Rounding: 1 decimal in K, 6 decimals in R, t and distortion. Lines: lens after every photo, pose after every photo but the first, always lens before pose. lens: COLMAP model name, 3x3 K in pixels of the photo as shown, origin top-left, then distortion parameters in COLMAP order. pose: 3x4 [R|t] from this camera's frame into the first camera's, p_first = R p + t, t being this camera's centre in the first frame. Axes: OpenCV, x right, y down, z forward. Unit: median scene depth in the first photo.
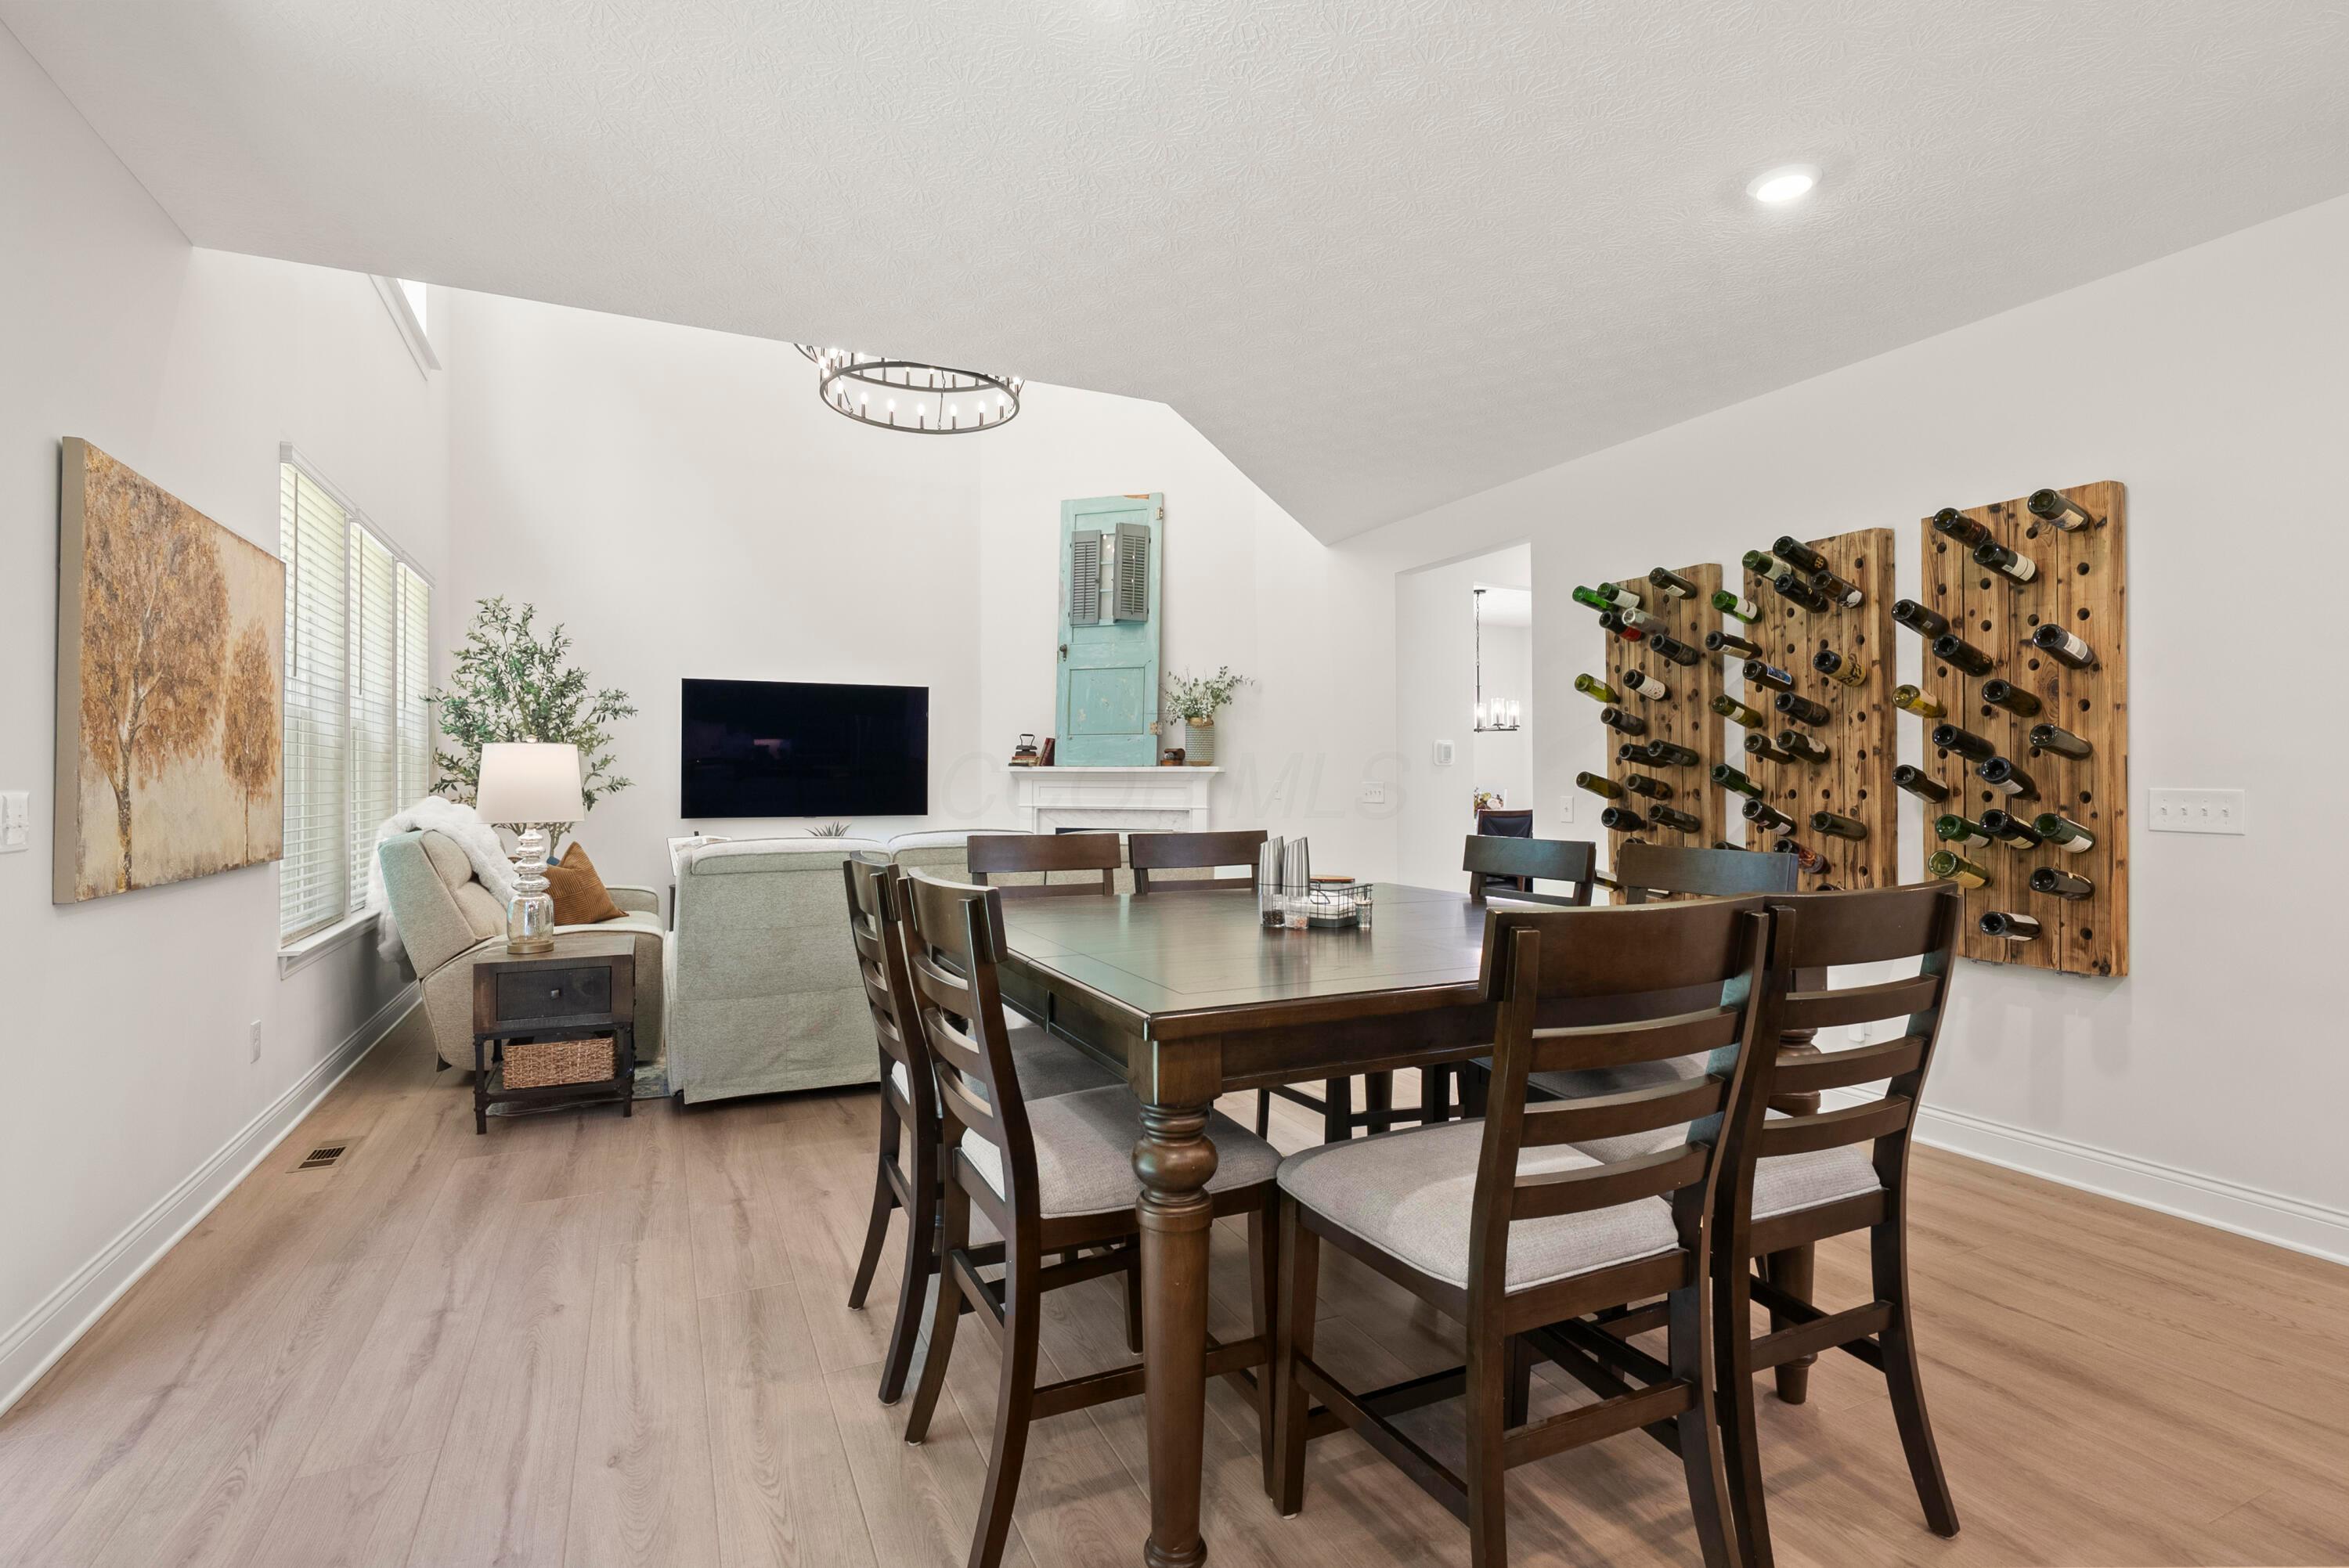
lens RADIAL K [[1131.2, 0, 1176.1], [0, 1131.2, 779.6], [0, 0, 1]] dist [0.002537, -0.000688]
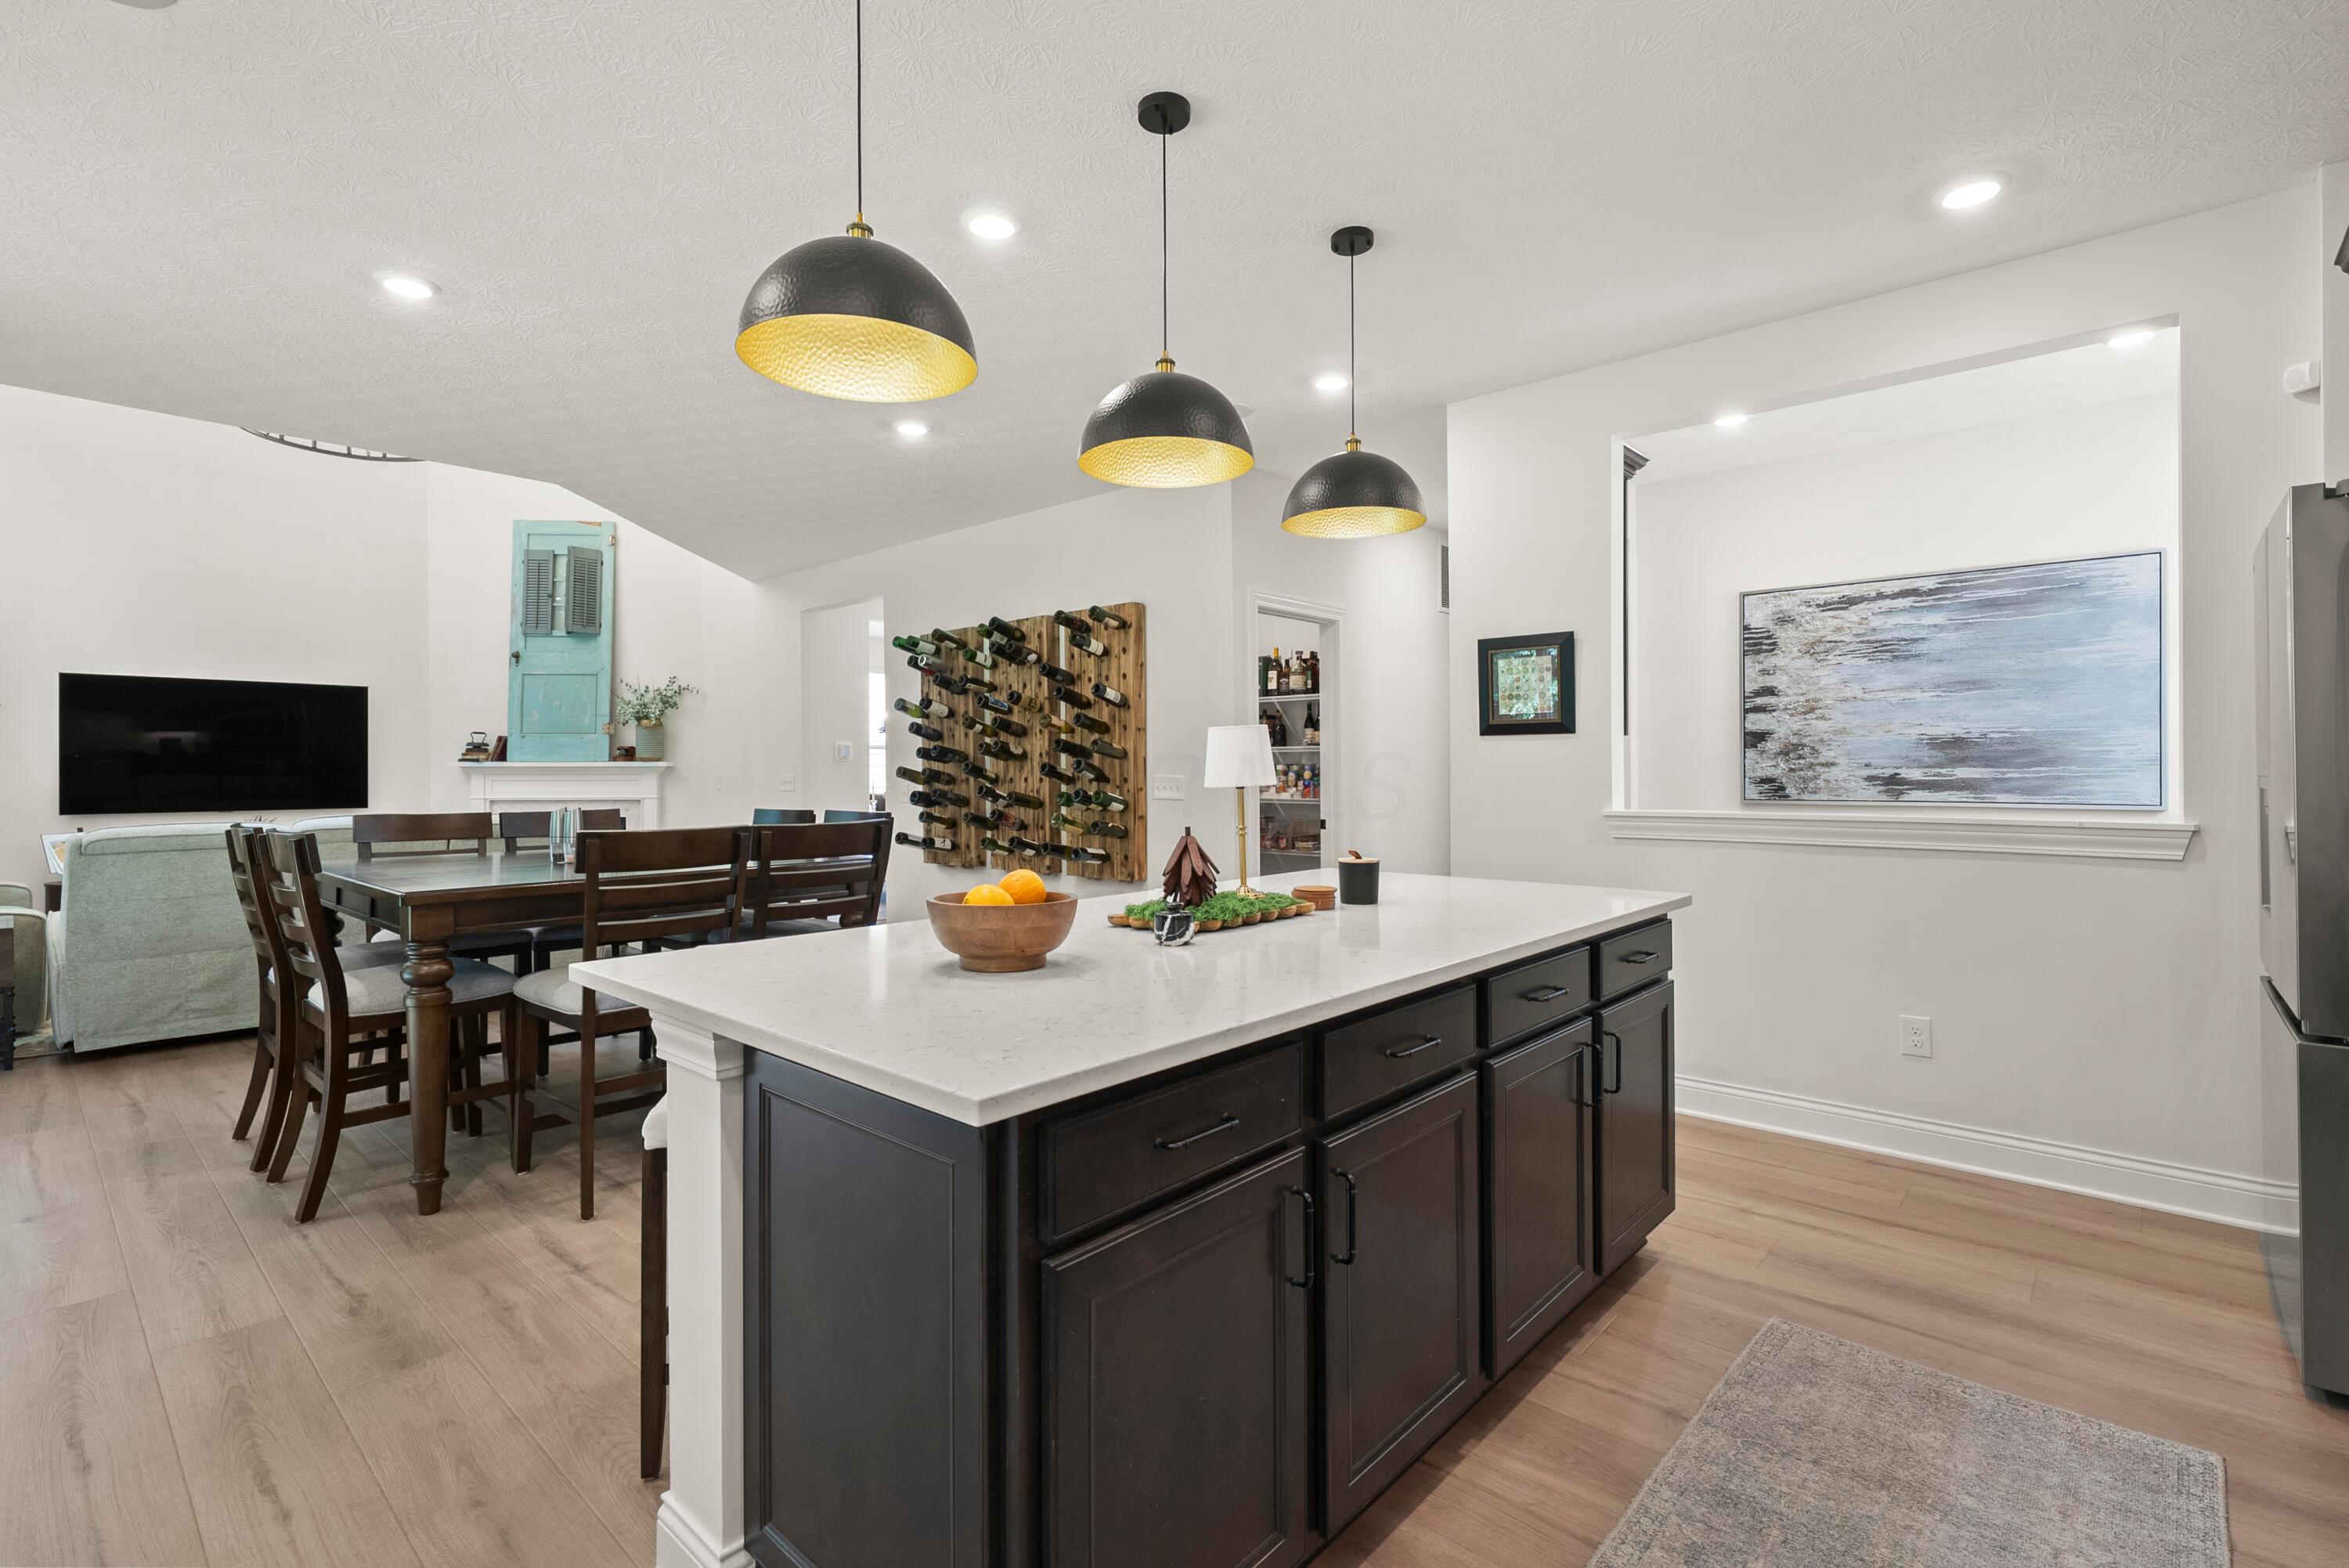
lens RADIAL K [[1070.3, 0, 1174.8], [0, 1070.3, 776.2], [0, 0, 1]] dist [-0.001372, -0.000584]
pose [[0.920723, -0.005374, 0.390180, 0.164893], [0.004273, 0.999984, 0.003688, 0.002402], [-0.390194, -0.001729, 0.920731, -0.413585]]
